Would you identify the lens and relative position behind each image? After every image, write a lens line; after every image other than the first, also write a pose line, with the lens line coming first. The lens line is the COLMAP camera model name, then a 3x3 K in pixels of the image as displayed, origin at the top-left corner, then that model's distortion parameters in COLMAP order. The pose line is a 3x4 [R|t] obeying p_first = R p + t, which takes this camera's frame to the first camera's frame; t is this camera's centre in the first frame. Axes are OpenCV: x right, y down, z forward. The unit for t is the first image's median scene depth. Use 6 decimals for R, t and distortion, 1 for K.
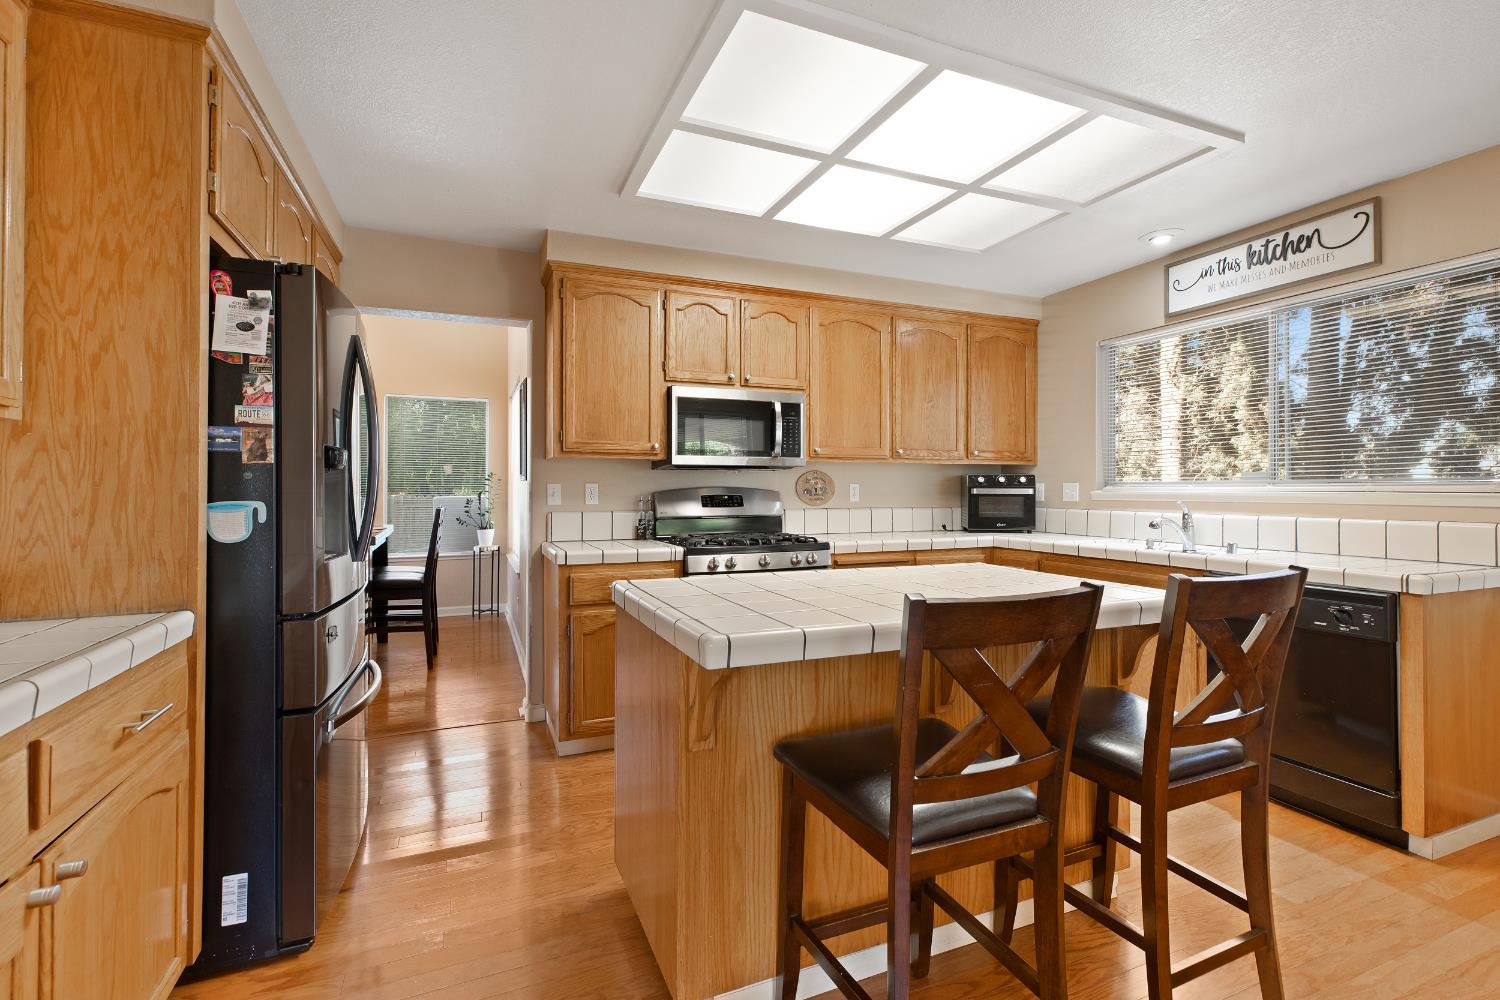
lens RADIAL K [[693.1, 0, 755.0], [0, 693.1, 492.9], [0, 0, 1]] dist [0.000211, -0.000030]
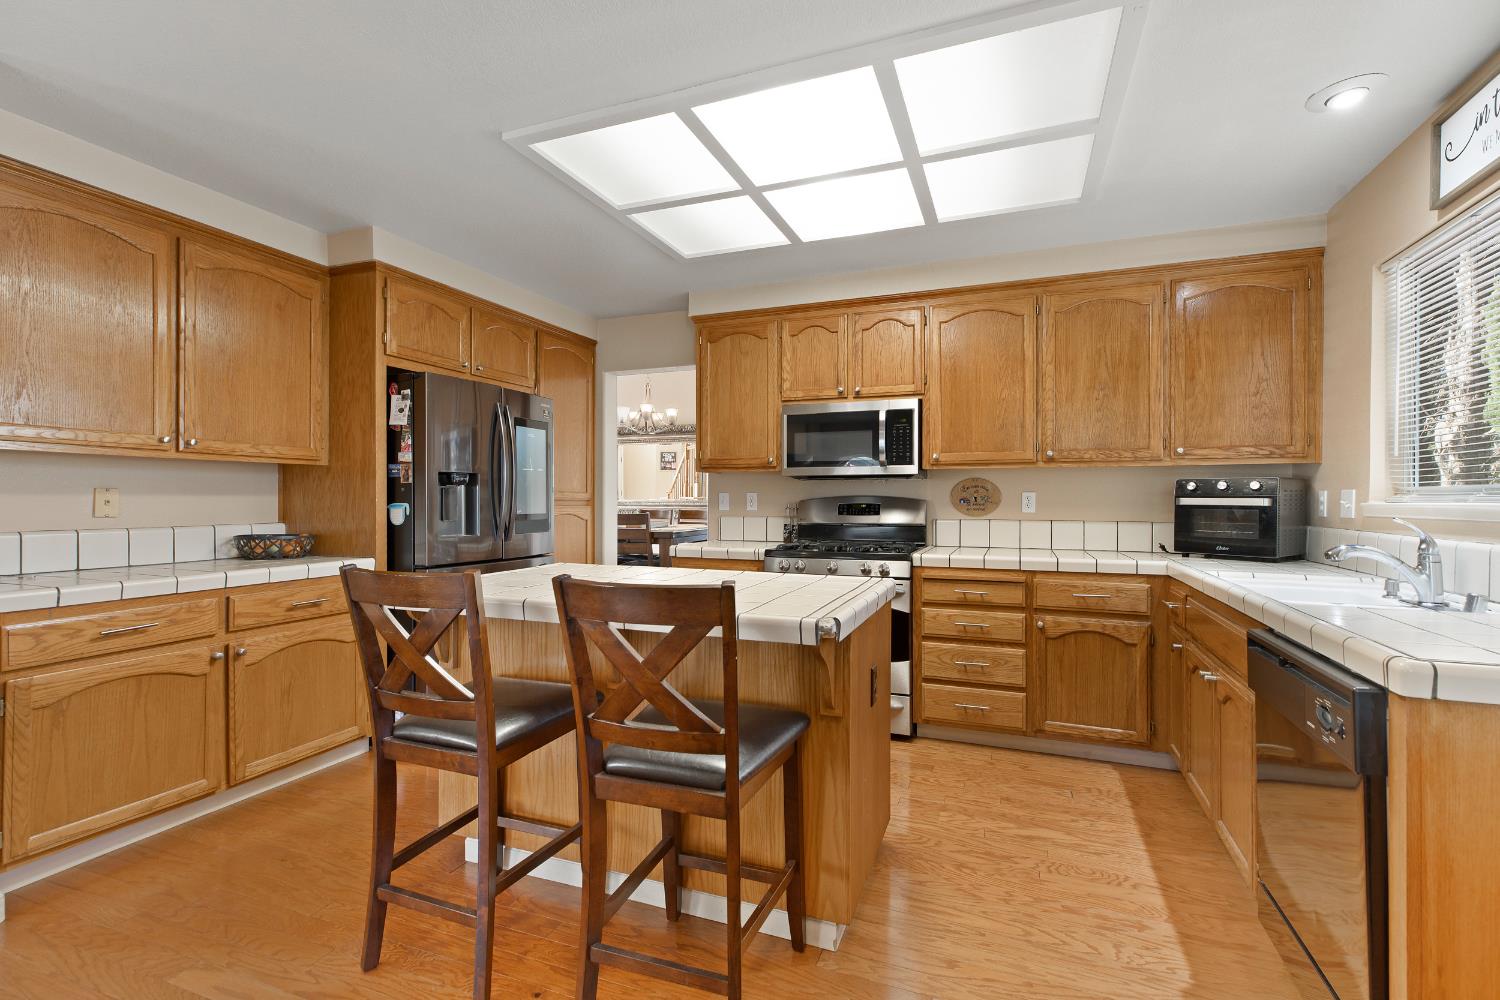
lens RADIAL K [[680.2, 0, 742.2], [0, 680.2, 501.5], [0, 0, 1]] dist [0.000935, -0.000219]
pose [[0.708230, 0.006684, -0.705950, 0.647736], [-0.005961, 0.999976, 0.003487, -0.002875], [0.705957, 0.001738, 0.708253, 0.186502]]
